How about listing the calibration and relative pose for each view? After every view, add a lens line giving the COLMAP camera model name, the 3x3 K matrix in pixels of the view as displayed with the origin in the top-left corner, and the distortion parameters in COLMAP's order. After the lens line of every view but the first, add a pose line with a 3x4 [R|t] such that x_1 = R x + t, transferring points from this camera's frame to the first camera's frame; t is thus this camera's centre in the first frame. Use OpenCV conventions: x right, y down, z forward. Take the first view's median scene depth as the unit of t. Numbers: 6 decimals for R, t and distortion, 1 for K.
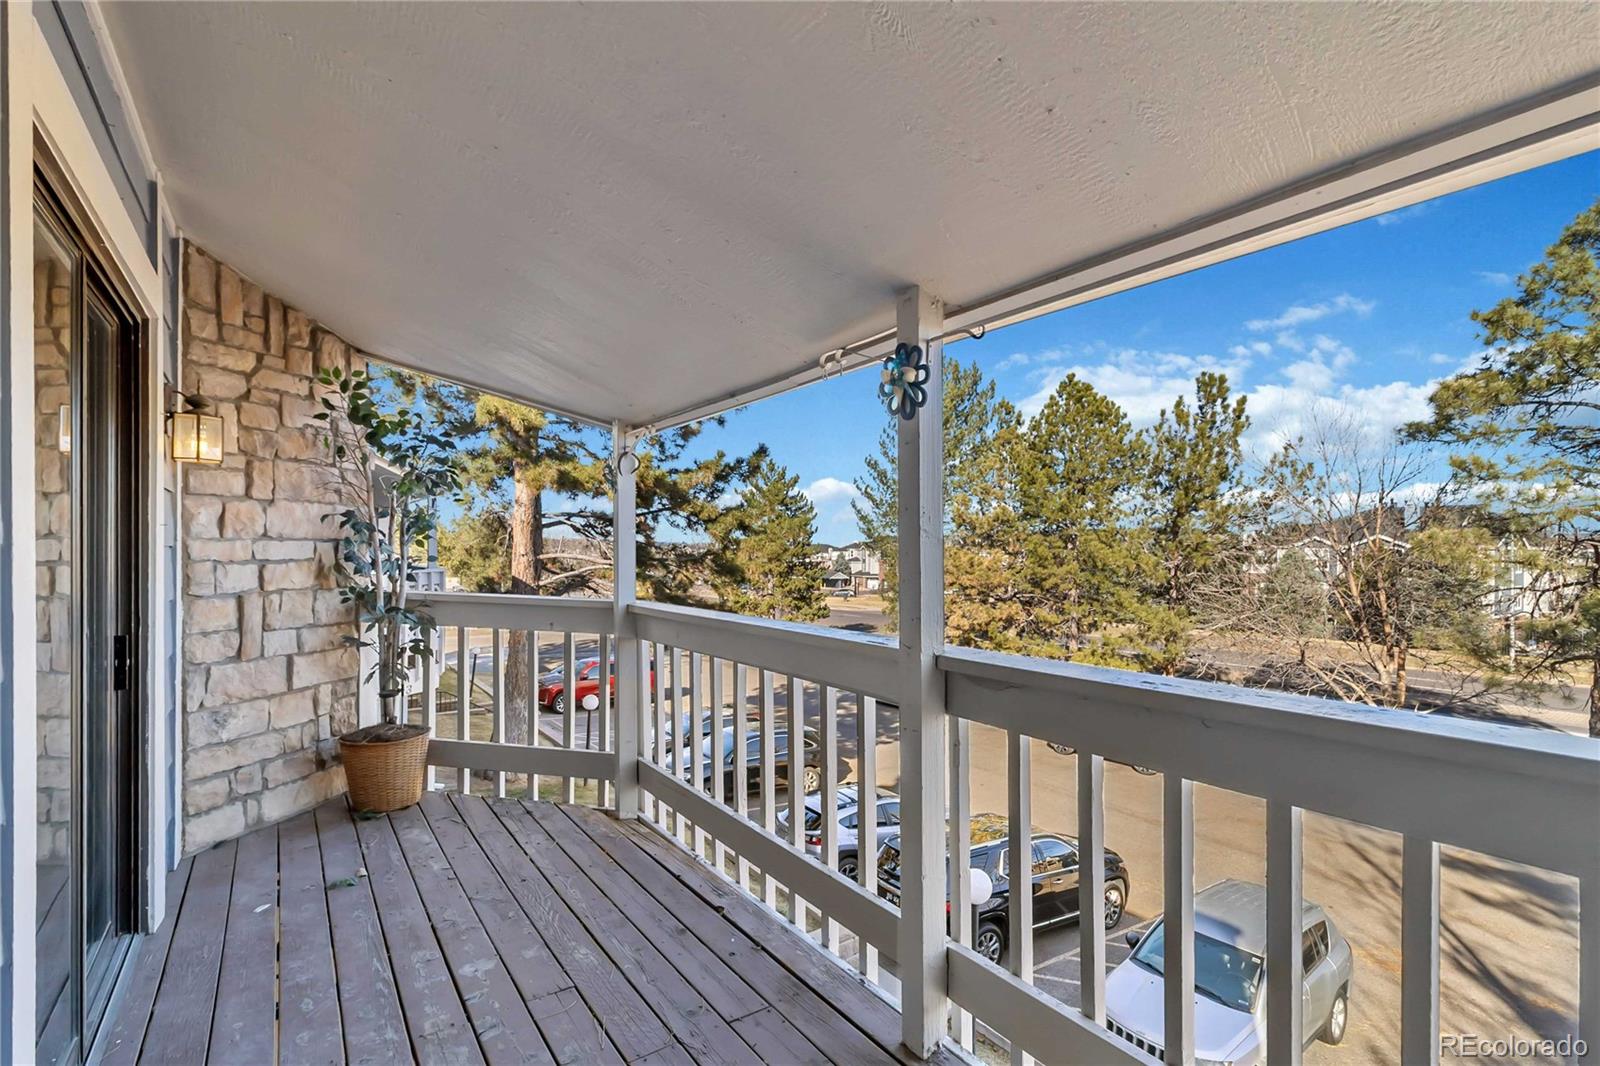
lens RADIAL K [[763.5, 0, 813.9], [0, 763.5, 529.2], [0, 0, 1]] dist [0.006258, 0.000592]
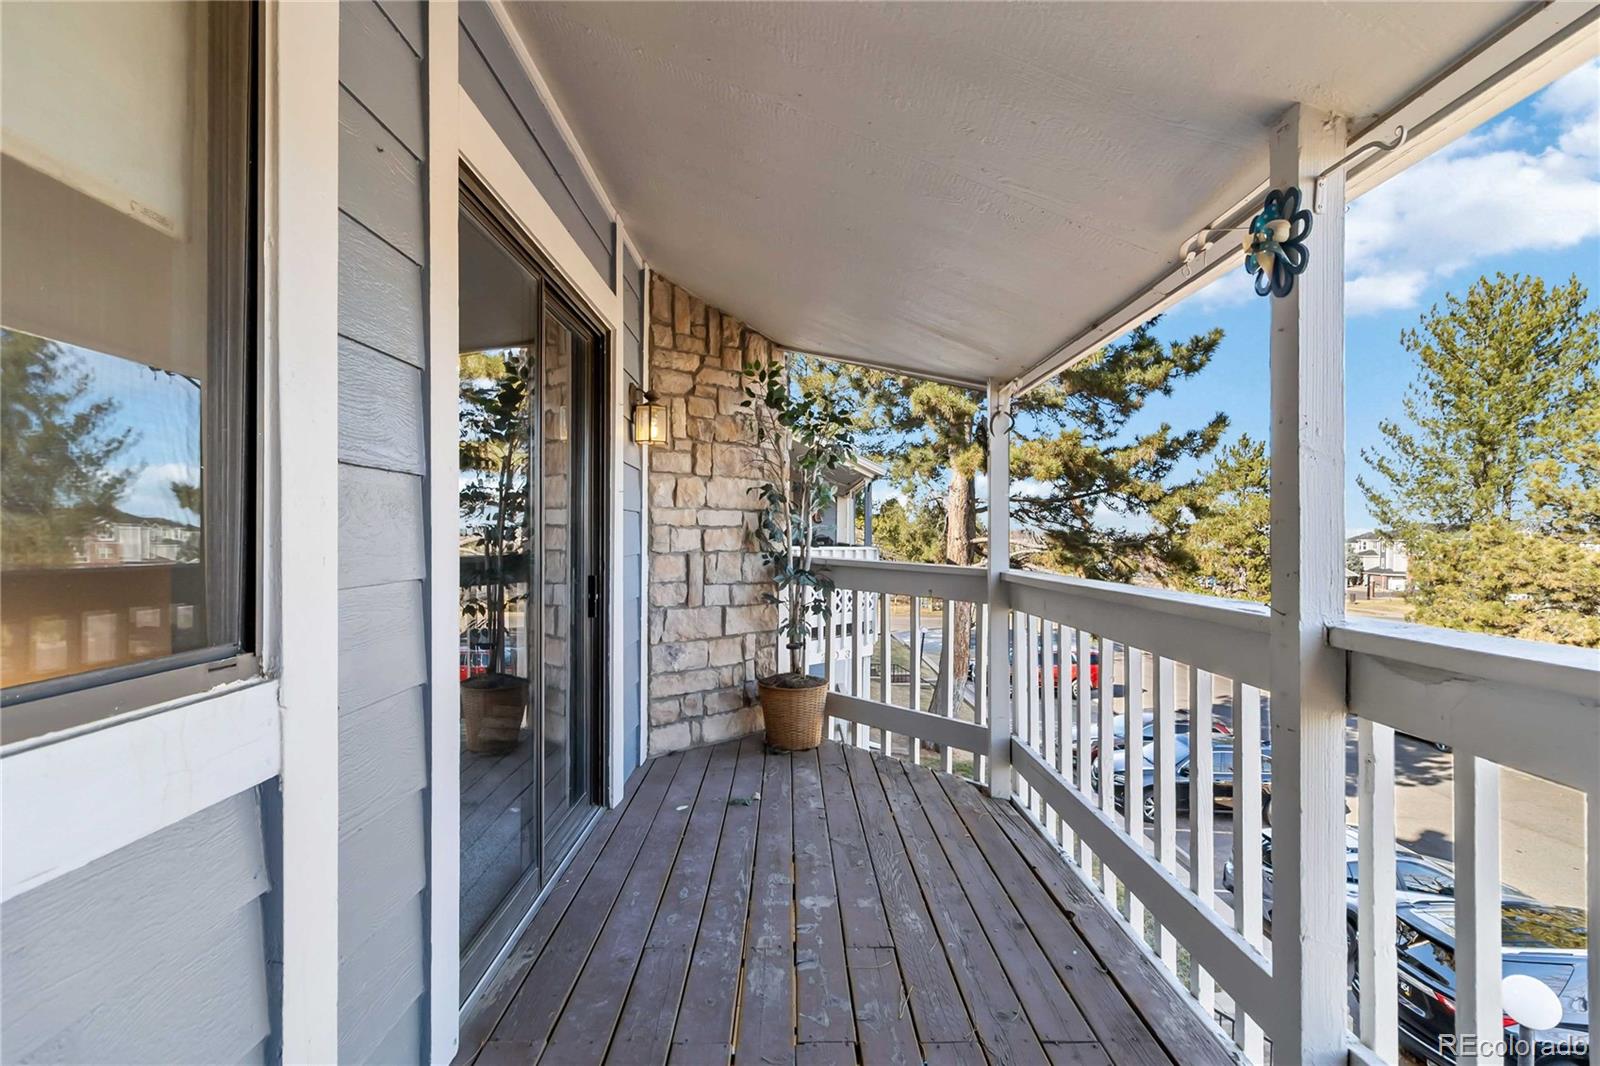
lens RADIAL K [[763.5, 0, 813.9], [0, 763.5, 529.2], [0, 0, 1]] dist [0.006258, 0.000592]
pose [[0.834709, -0.003047, -0.550683, 0.082713], [0.008208, 0.999942, 0.006908, 0.036361], [0.550631, -0.010286, 0.834686, 0.085461]]
